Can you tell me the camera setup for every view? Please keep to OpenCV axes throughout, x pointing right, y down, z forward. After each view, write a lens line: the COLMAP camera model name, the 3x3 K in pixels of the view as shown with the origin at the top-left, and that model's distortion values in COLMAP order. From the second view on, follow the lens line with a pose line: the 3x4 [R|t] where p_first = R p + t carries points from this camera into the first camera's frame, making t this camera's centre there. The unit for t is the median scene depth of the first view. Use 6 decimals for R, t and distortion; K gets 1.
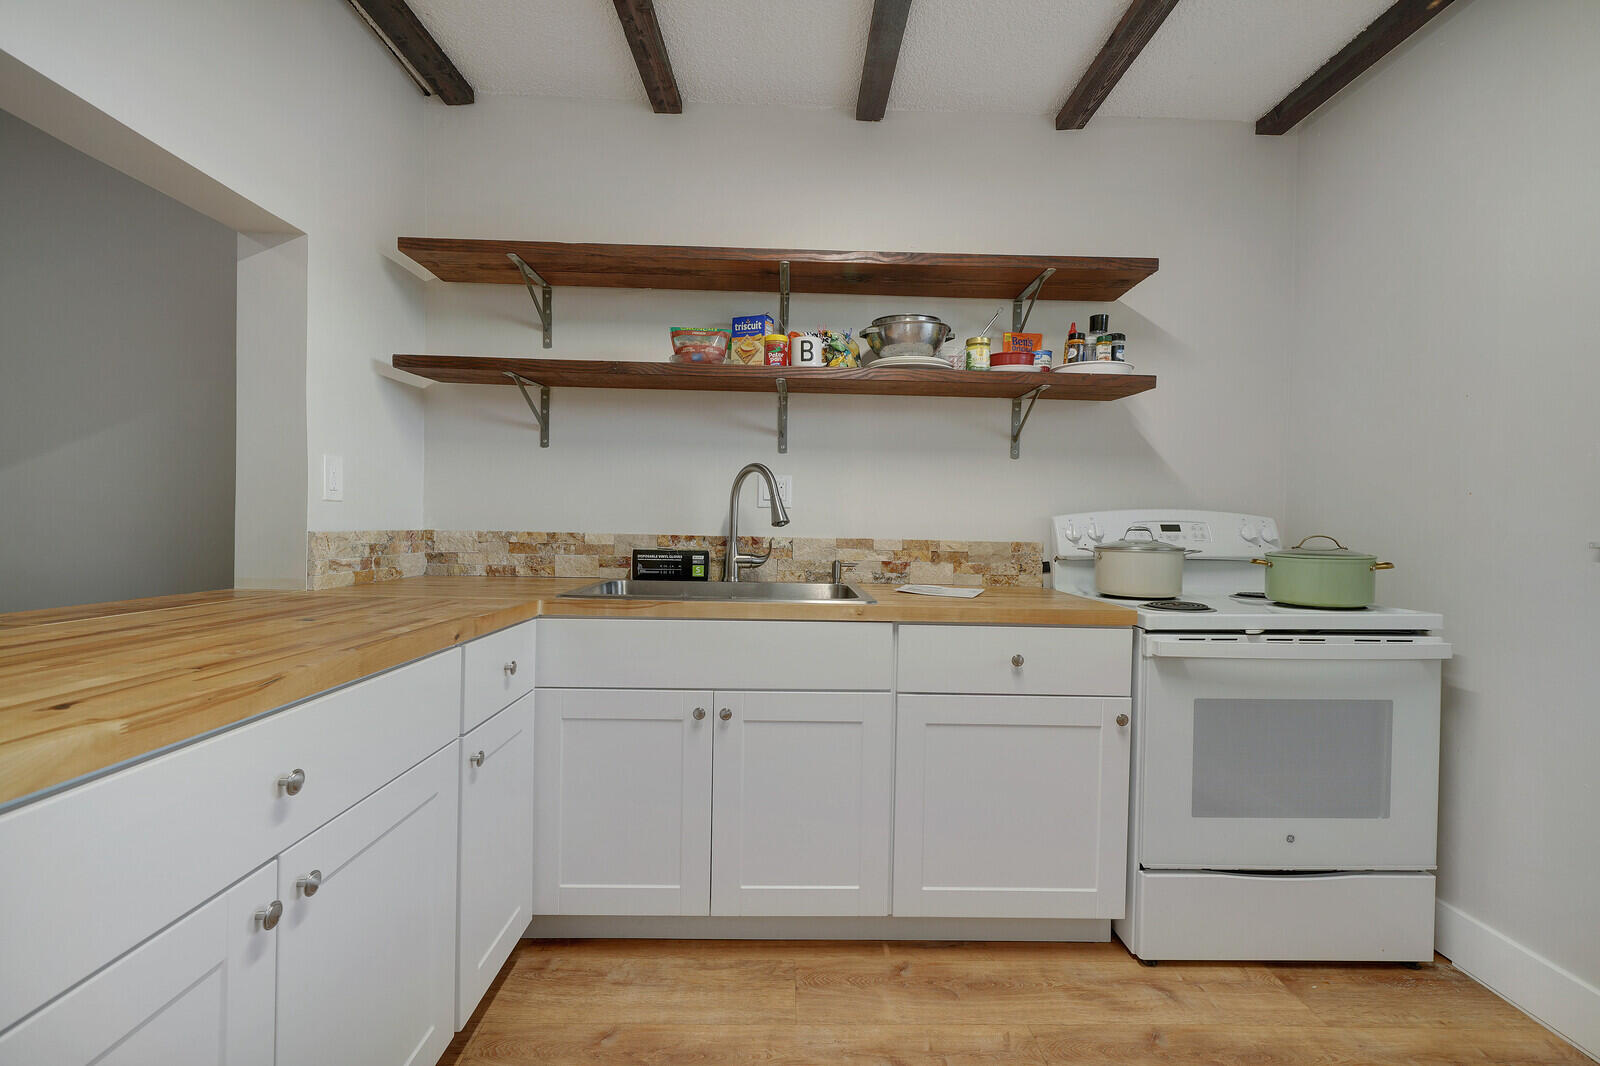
lens RADIAL K [[688.2, 0, 788.6], [0, 688.2, 530.3], [0, 0, 1]] dist [0.001671, 0.000111]
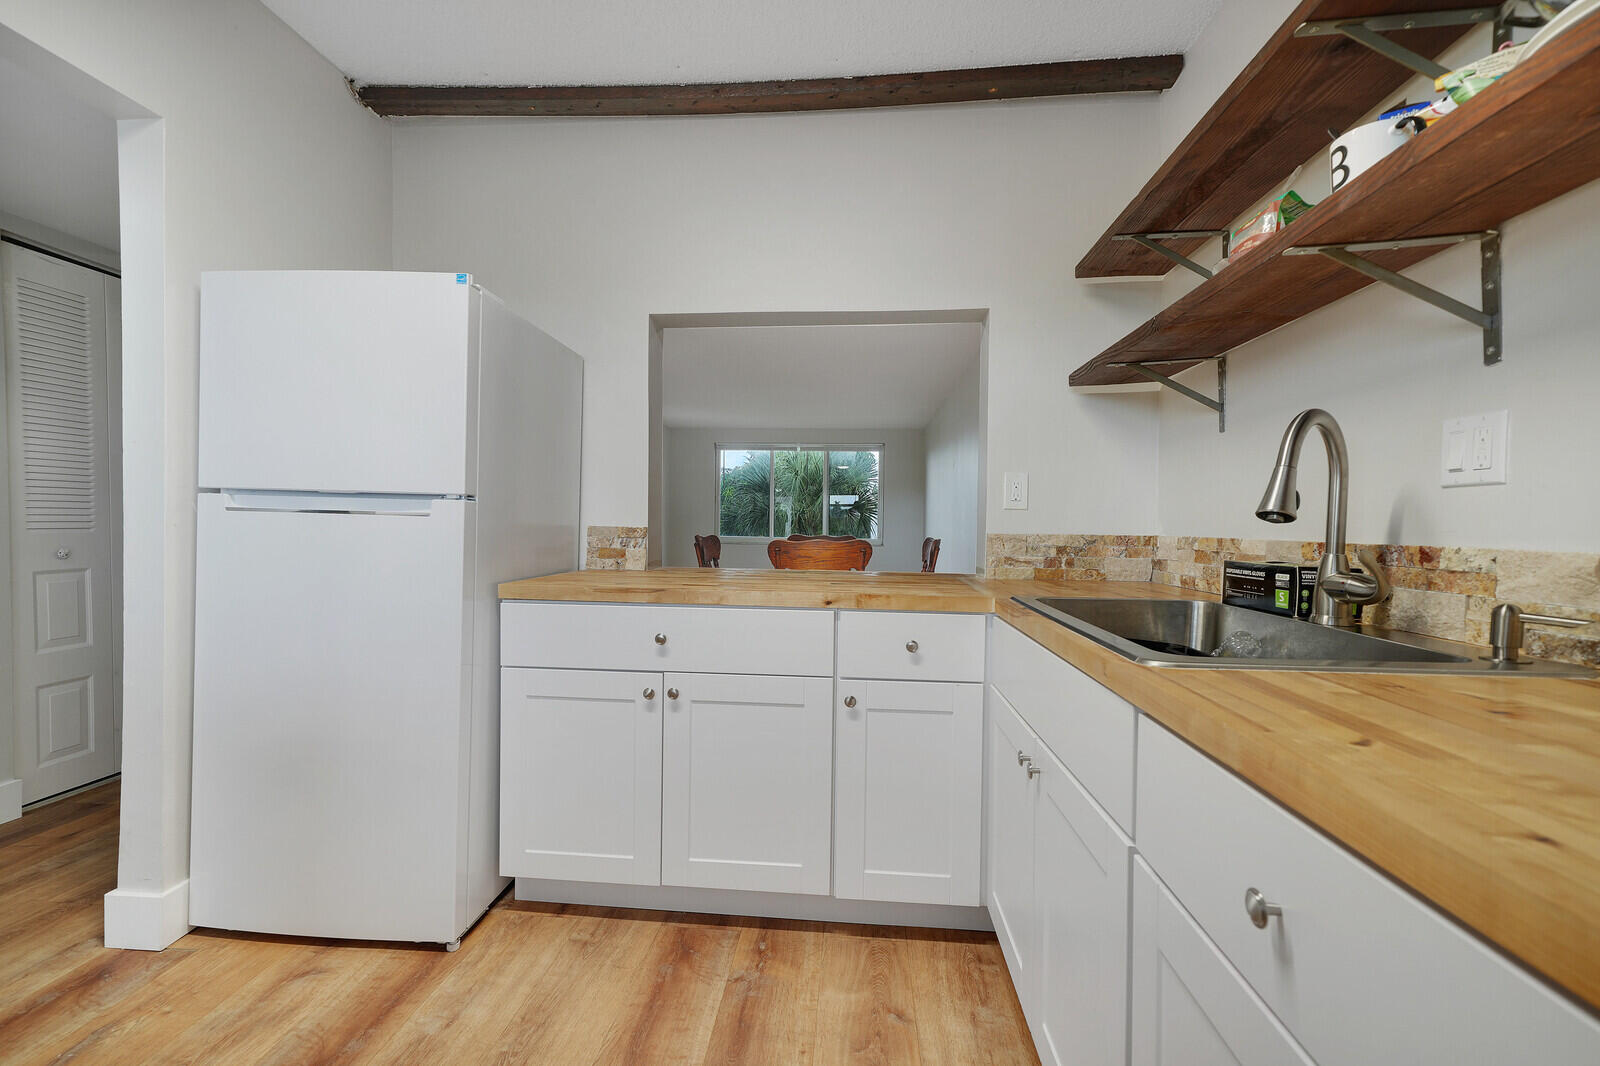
lens RADIAL K [[688.2, 0, 787.3], [0, 688.2, 532.8], [0, 0, 1]] dist [0.001671, 0.000111]
pose [[-0.105493, -0.007390, -0.994393, 0.565163], [-0.022575, 0.999732, -0.005035, 0.013922], [0.994164, 0.021917, -0.105631, 0.667698]]
